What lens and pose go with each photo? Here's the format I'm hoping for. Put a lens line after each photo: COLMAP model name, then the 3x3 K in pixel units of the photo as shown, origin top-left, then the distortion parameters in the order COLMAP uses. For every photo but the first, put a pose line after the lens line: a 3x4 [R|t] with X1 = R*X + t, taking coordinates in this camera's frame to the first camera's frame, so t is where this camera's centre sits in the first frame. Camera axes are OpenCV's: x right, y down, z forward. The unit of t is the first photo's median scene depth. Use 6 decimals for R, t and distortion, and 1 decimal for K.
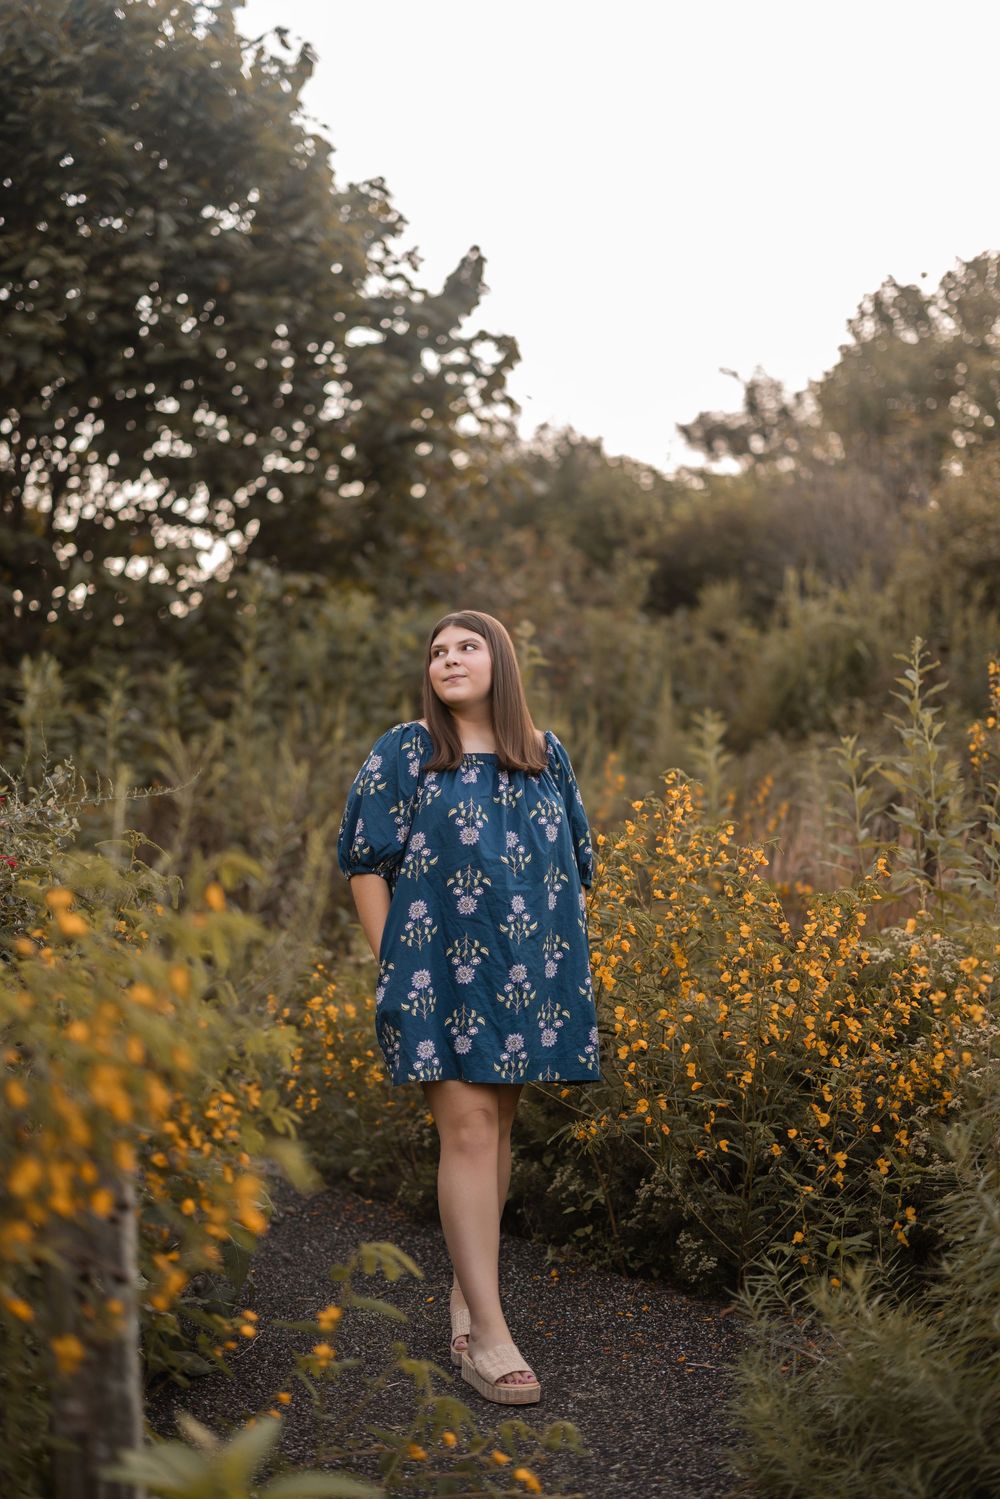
lens RADIAL K [[3417.9, 0, 500.0], [0, 3417.9, 749.5], [0, 0, 1]] dist [0.024144, 0.054978]
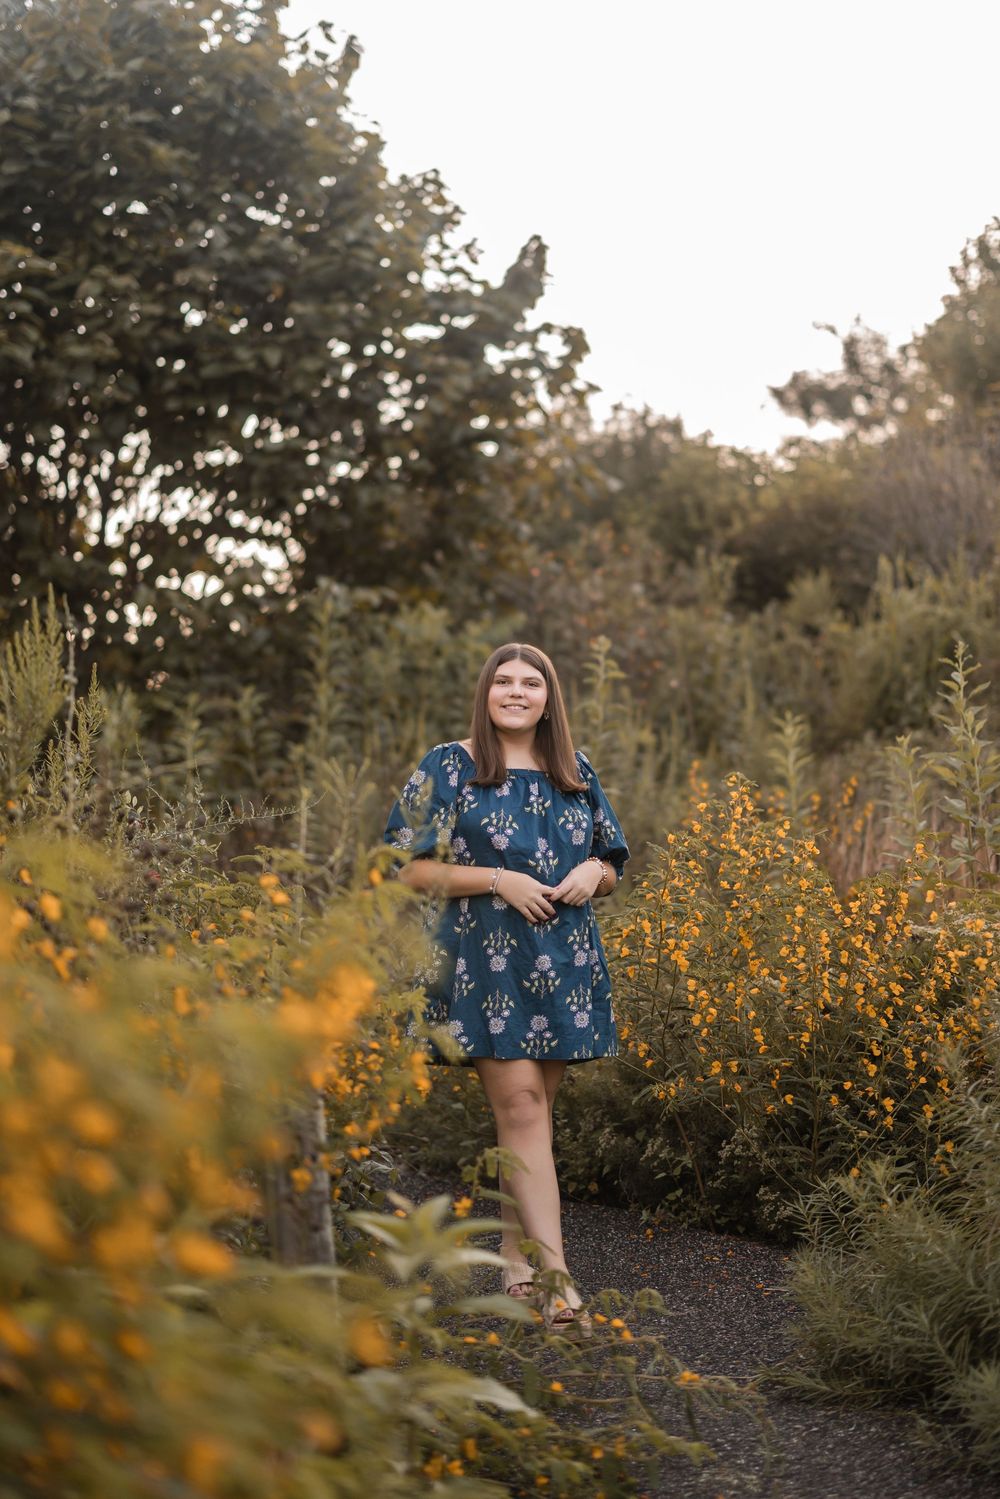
lens RADIAL K [[2150.3, 0, 500.0], [0, 2150.3, 749.5], [0, 0, 1]] dist [-0.000593, -0.014820]
pose [[0.998536, -0.042819, -0.033049, -0.003553], [0.042551, 0.999056, -0.008764, 0.001155], [0.033393, 0.007344, 0.999415, 0.396065]]
